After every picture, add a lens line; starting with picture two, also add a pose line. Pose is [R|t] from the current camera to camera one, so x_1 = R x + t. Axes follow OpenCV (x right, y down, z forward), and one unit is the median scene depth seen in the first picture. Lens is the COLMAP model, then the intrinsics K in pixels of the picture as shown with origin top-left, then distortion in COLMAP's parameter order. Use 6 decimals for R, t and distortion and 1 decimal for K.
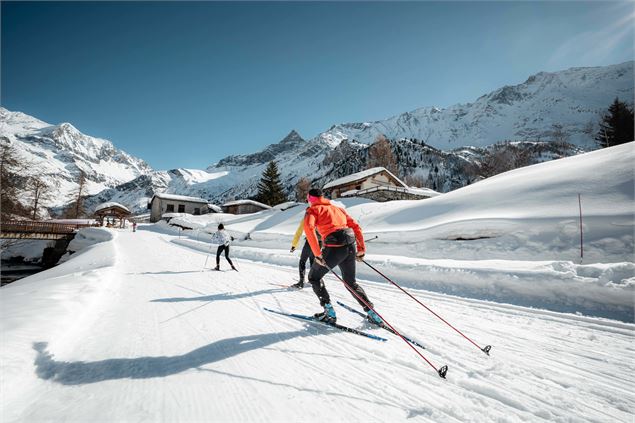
lens RADIAL K [[274.5, 0, 317.5], [0, 274.5, 211.5], [0, 0, 1]] dist [-0.001125, 0.000367]
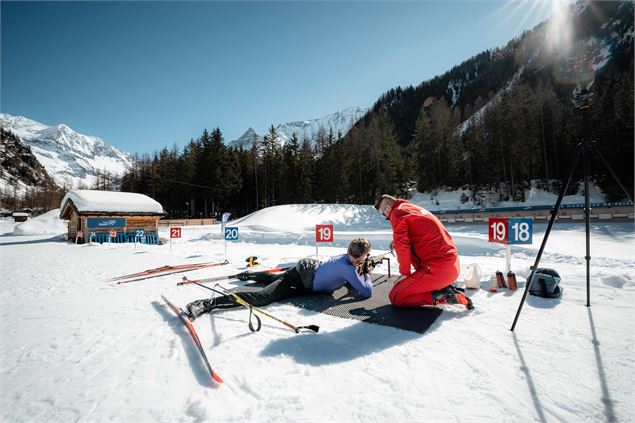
lens RADIAL K [[274.5, 0, 317.5], [0, 274.5, 211.5], [0, 0, 1]] dist [-0.001125, 0.000367]
pose [[0.999219, -0.036155, 0.015938, 0.180838], [0.034593, 0.995410, 0.089234, -0.019173], [-0.019091, -0.088613, 0.995883, -0.273237]]
